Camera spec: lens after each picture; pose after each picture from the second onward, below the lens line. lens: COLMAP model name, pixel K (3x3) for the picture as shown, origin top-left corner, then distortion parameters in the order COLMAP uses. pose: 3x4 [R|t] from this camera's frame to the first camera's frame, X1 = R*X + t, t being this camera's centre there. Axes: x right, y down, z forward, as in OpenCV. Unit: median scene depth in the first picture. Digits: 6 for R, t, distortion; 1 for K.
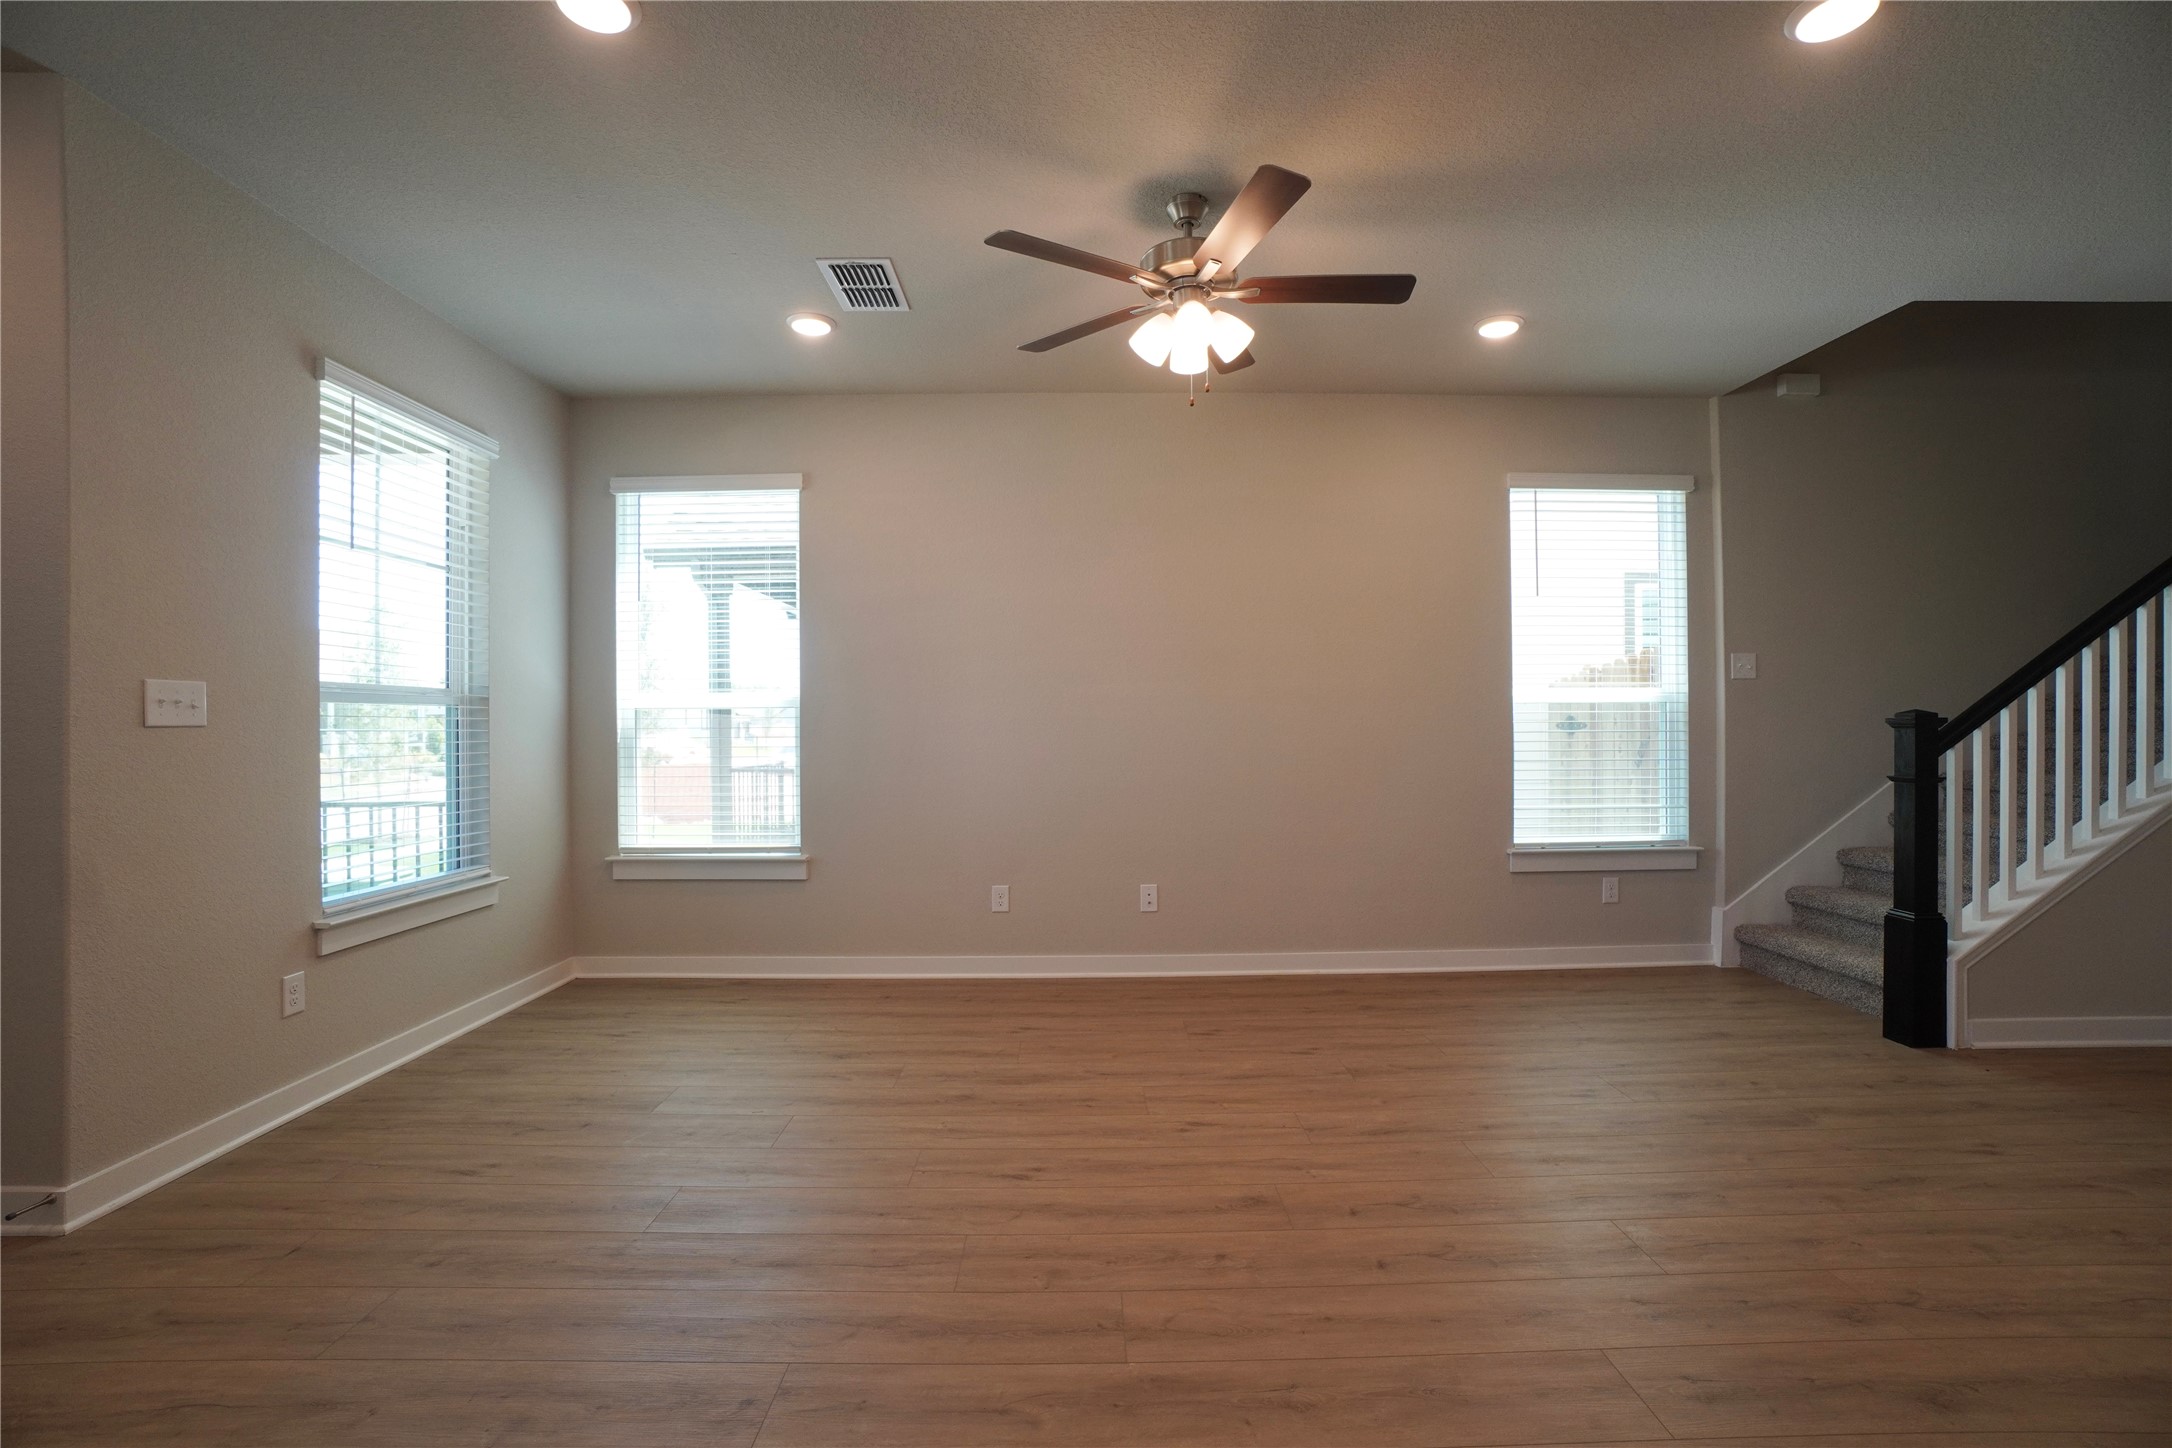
lens RADIAL K [[960.3, 0, 1086.0], [0, 960.3, 724.0], [0, 0, 1]] dist [-0.039808, 0.000368]
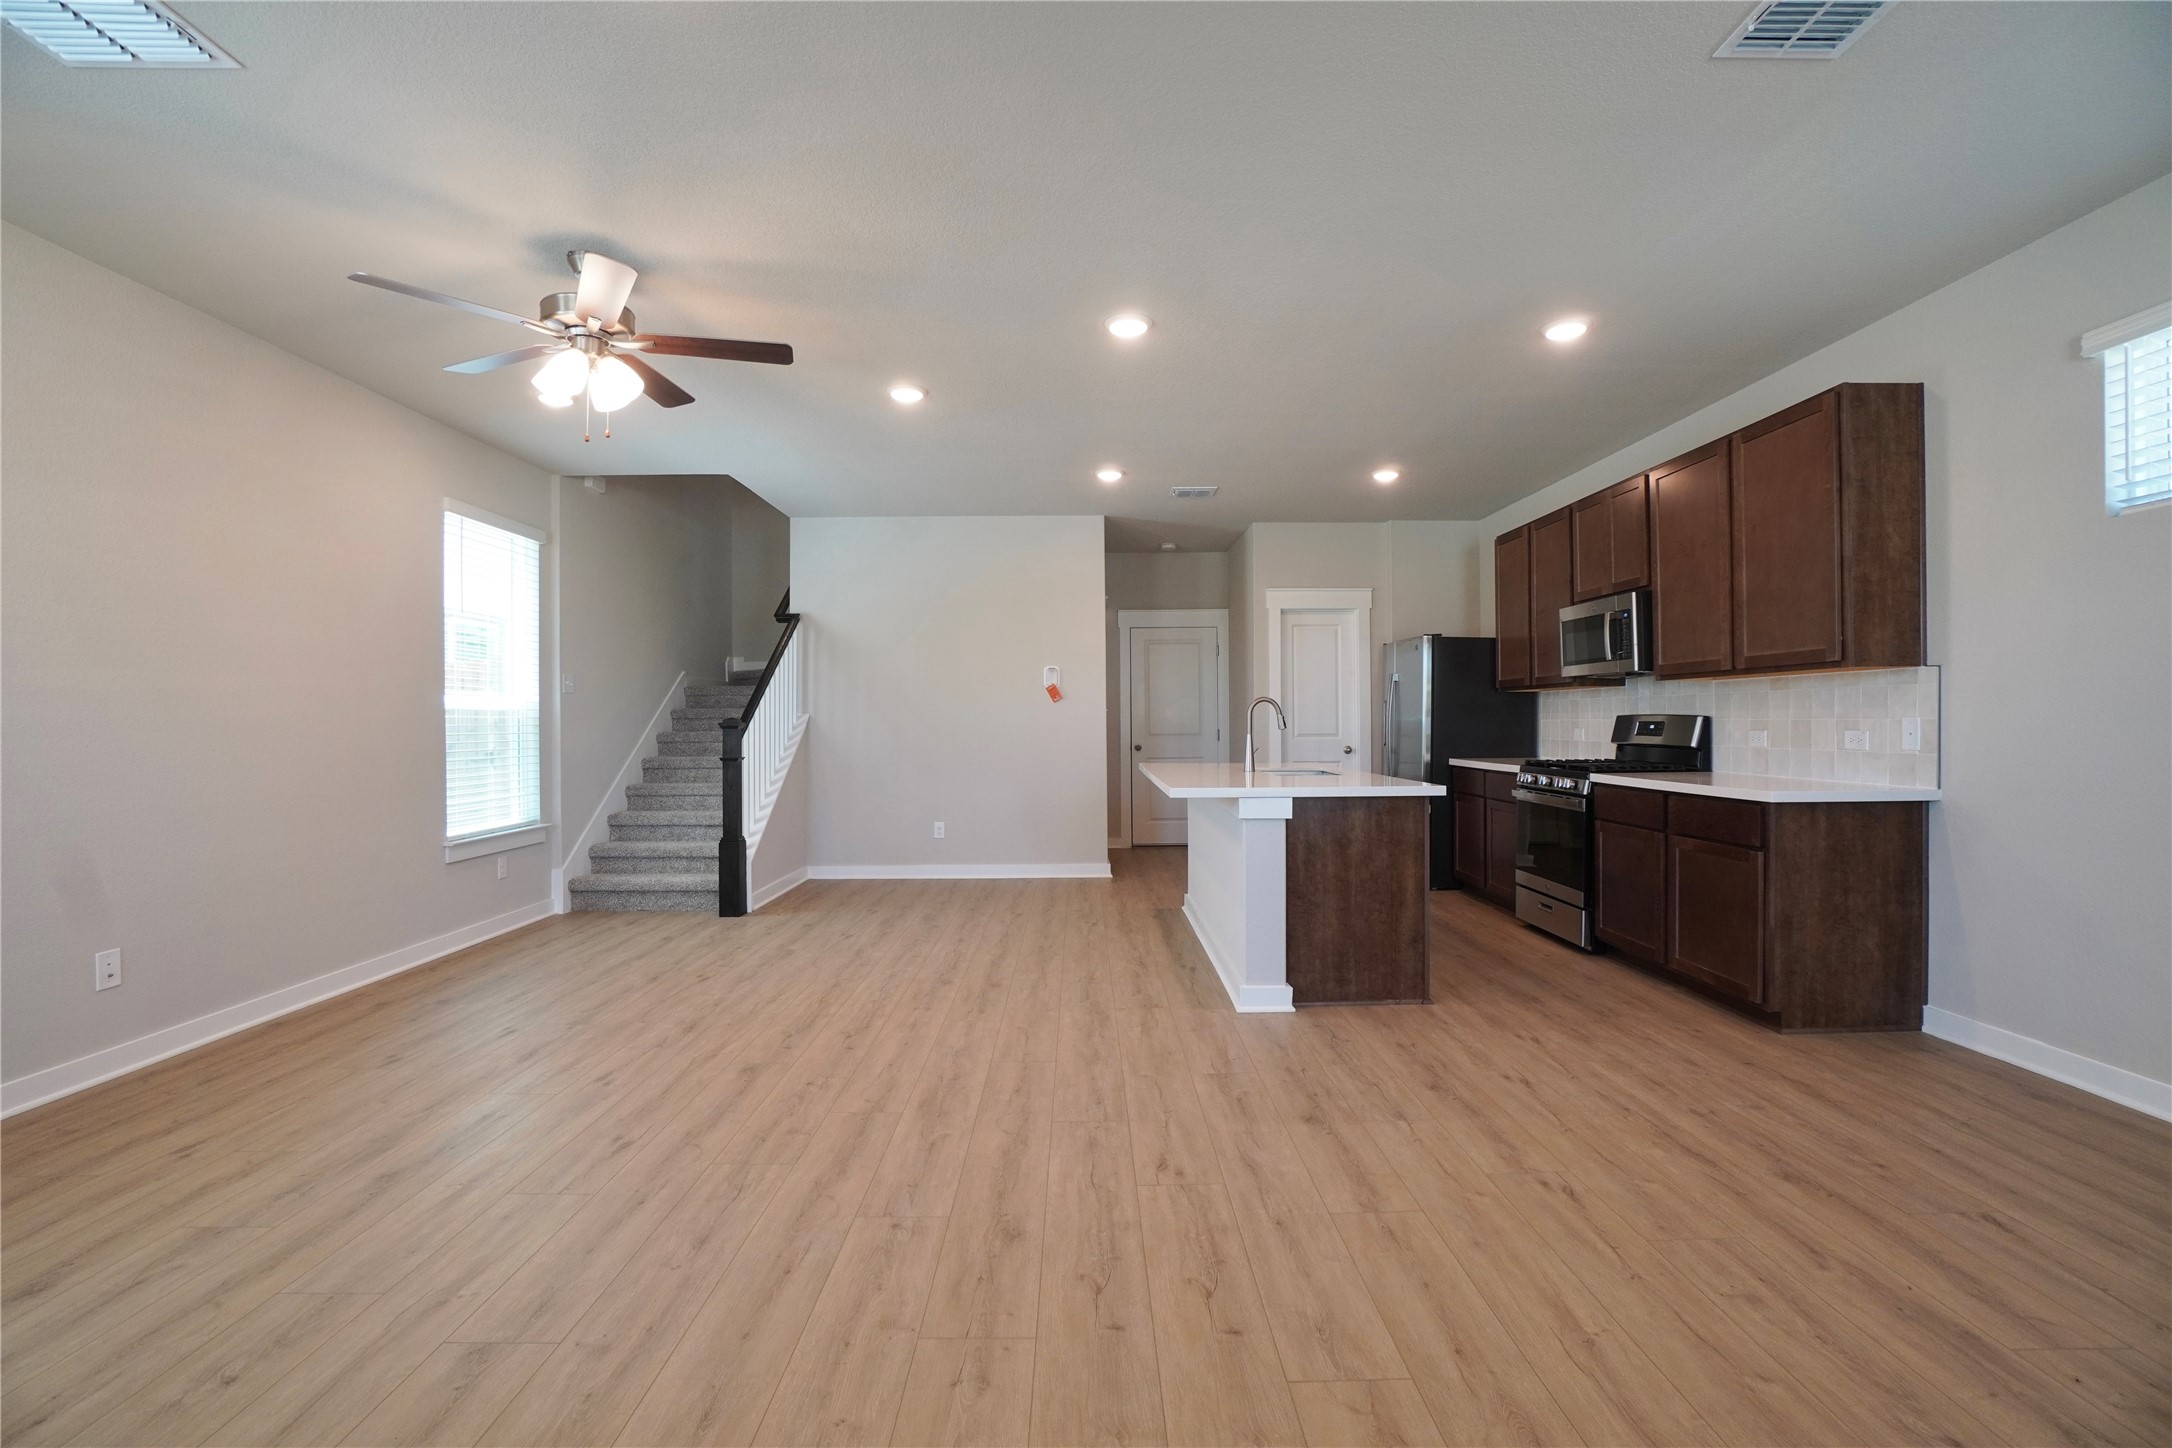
lens RADIAL K [[960.3, 0, 1086.0], [0, 960.3, 724.0], [0, 0, 1]] dist [-0.039808, 0.000368]
pose [[0.008859, 0.000708, 0.999961, -0.743833], [0.008295, 0.999965, -0.000781, 0.003346], [-0.999926, 0.008301, 0.008853, 0.306288]]
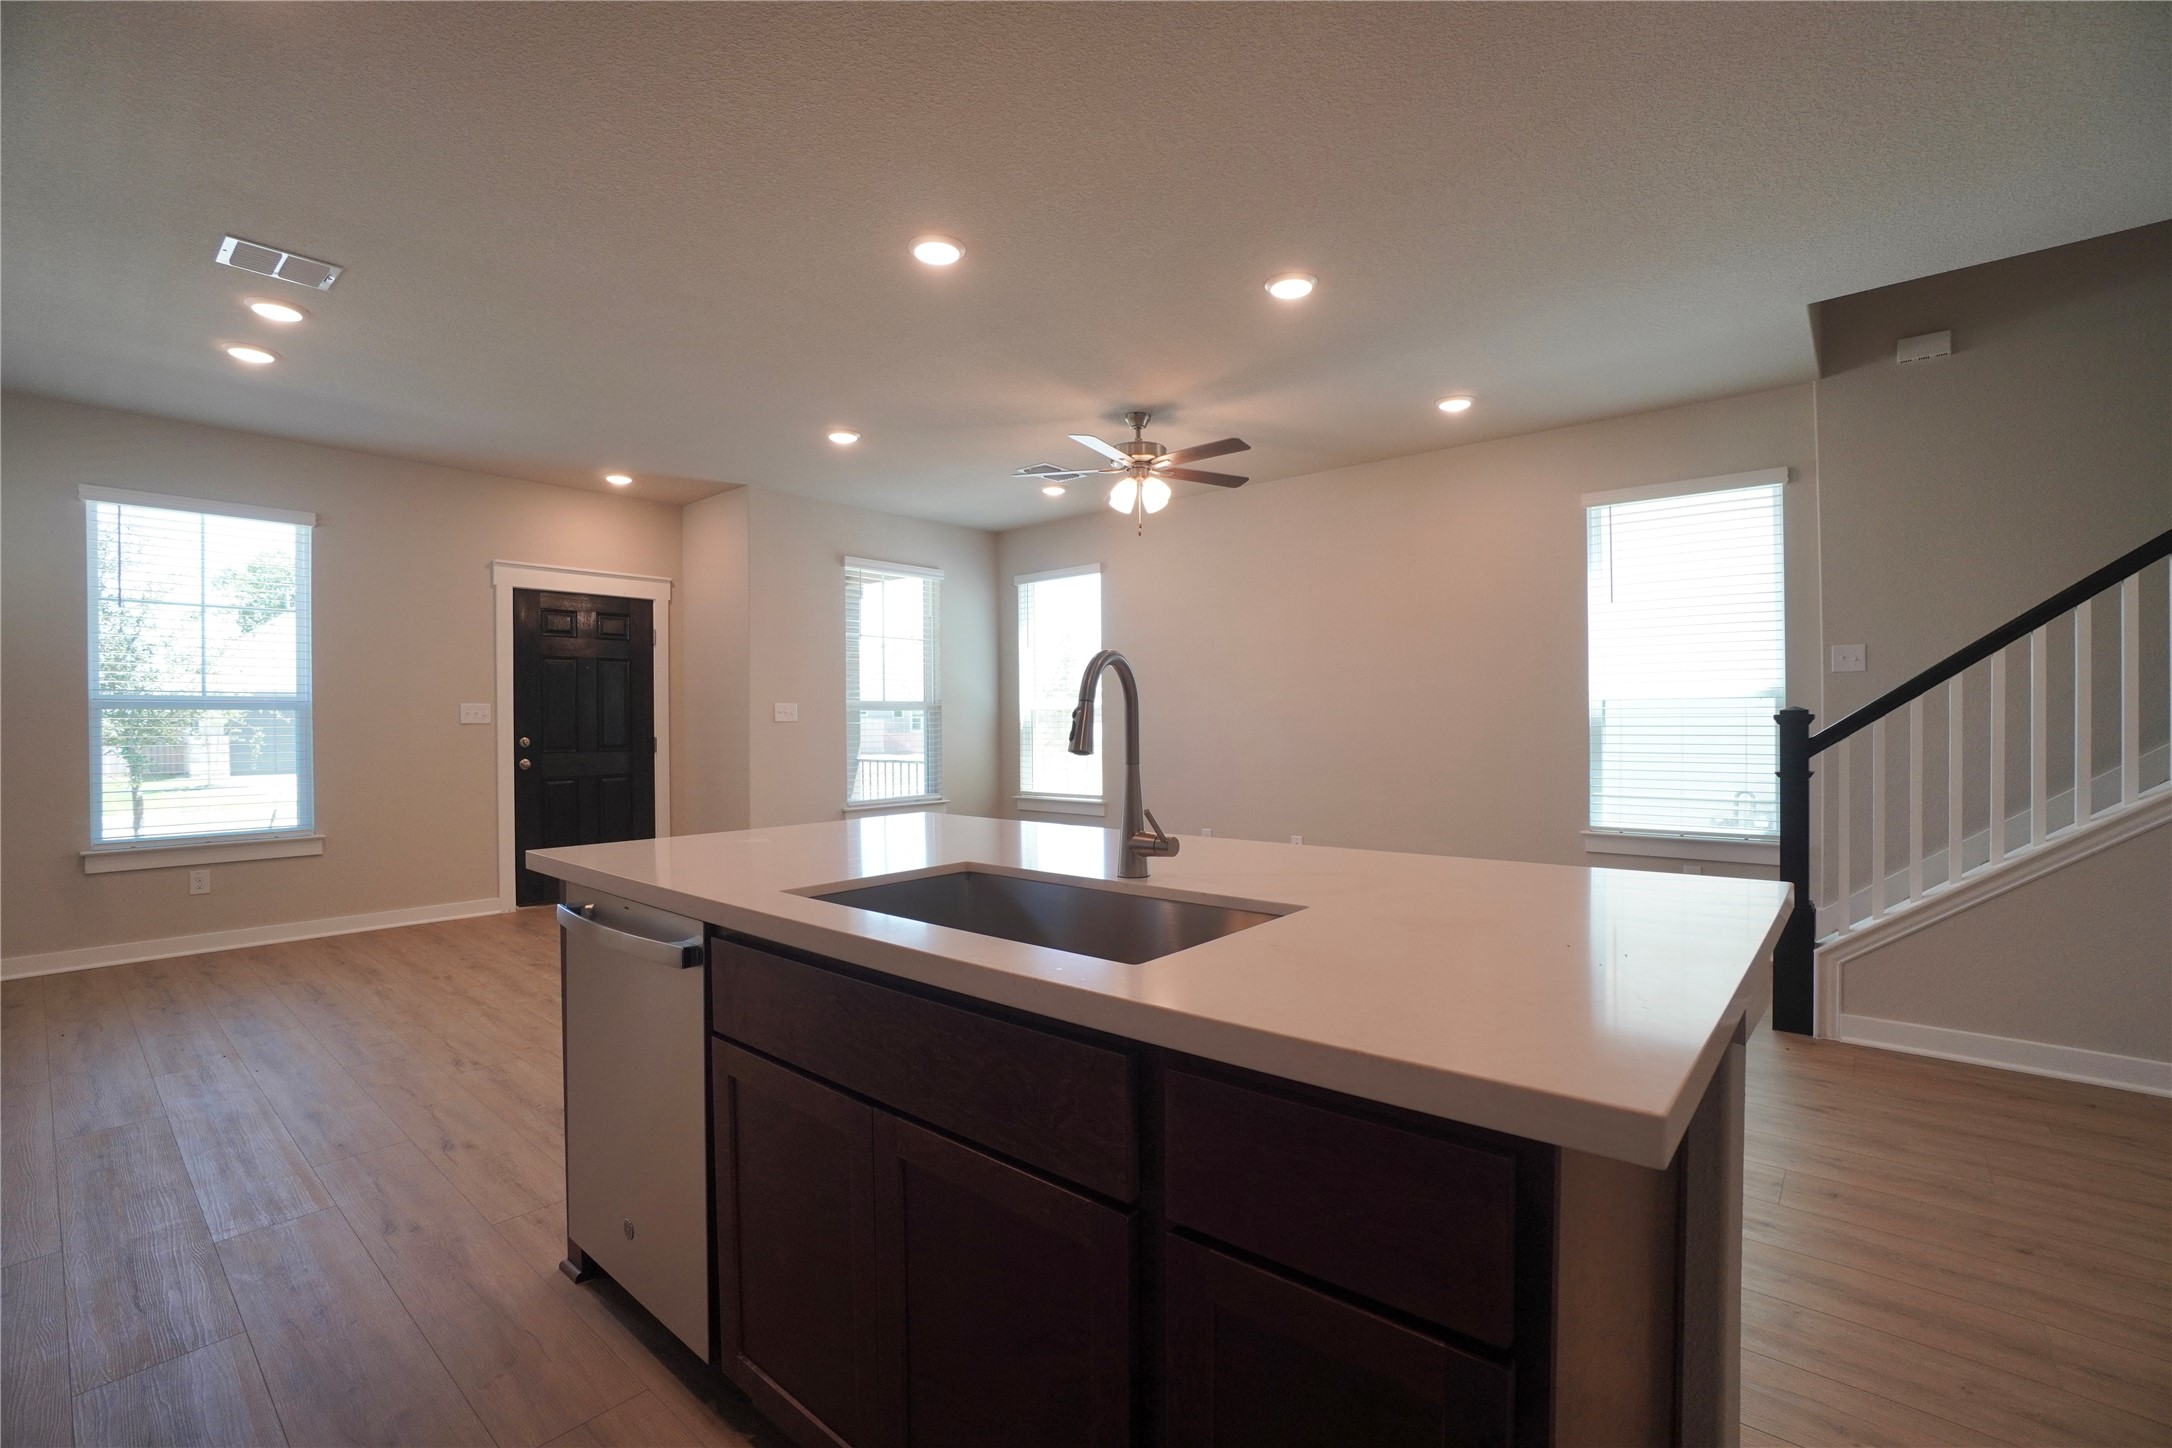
lens RADIAL K [[954.0, 0, 1086.0], [0, 954.0, 724.0], [0, 0, 1]] dist [-0.094053, 0.047889]
pose [[0.748791, 0.002654, -0.662800, 0.861924], [0.003894, 0.999957, 0.008403, -0.006260], [0.662794, -0.008873, 0.748749, -0.246623]]
